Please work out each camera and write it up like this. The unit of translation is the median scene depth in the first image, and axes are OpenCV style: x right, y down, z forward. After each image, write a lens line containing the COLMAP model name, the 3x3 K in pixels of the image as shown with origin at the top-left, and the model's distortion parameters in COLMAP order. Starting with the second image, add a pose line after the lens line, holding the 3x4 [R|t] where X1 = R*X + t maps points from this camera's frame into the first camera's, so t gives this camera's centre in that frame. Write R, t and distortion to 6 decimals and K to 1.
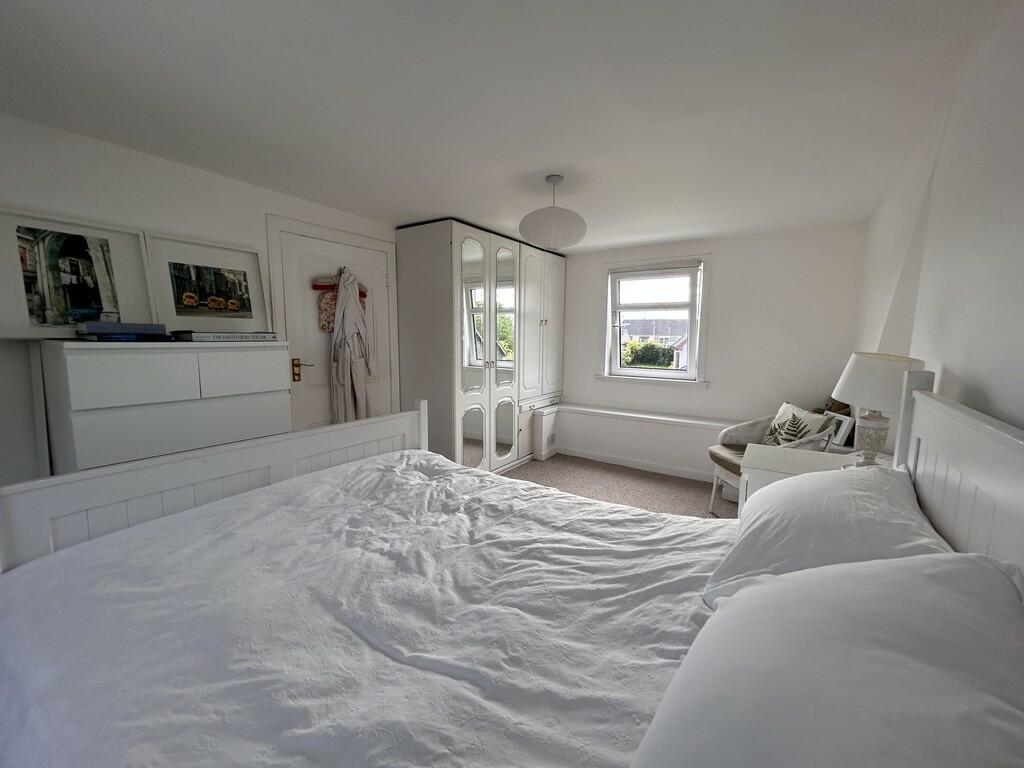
lens RADIAL K [[412.2, 0, 505.8], [0, 412.2, 386.9], [0, 0, 1]] dist [-0.003135, 0.000863]
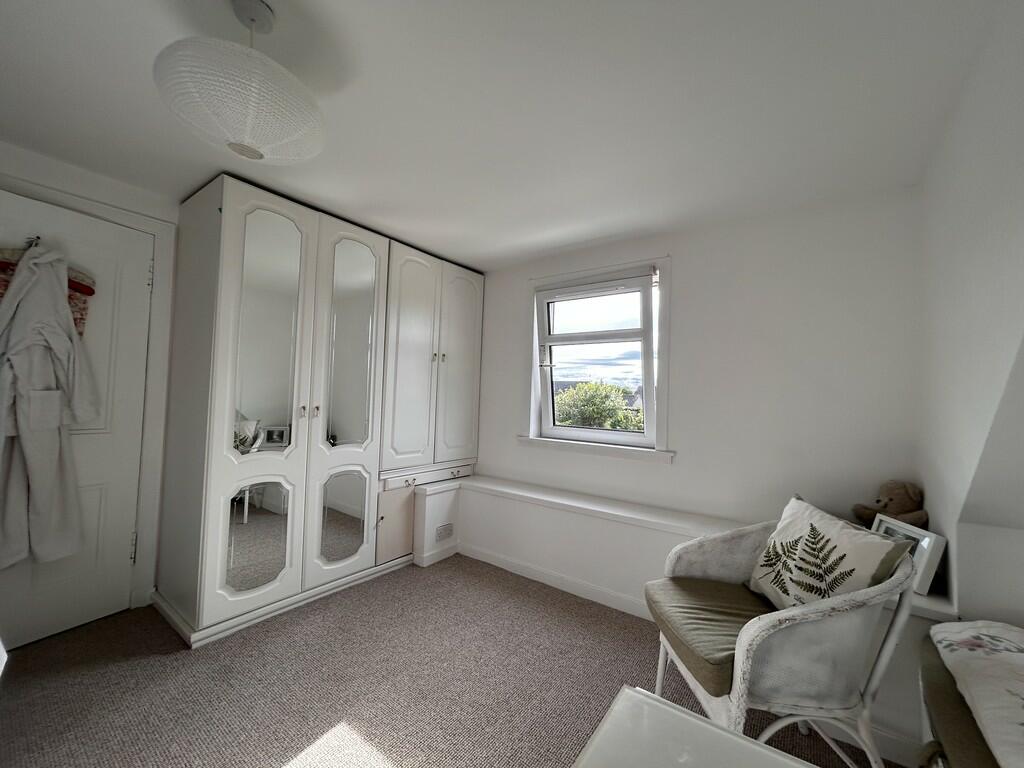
lens RADIAL K [[412.2, 0, 509.2], [0, 412.2, 383.4], [0, 0, 1]] dist [-0.003135, 0.000863]
pose [[0.999004, 0.025498, -0.036627, 0.259068], [-0.031099, 0.986376, -0.161539, -0.004526], [0.032009, 0.162517, 0.986186, 0.353305]]
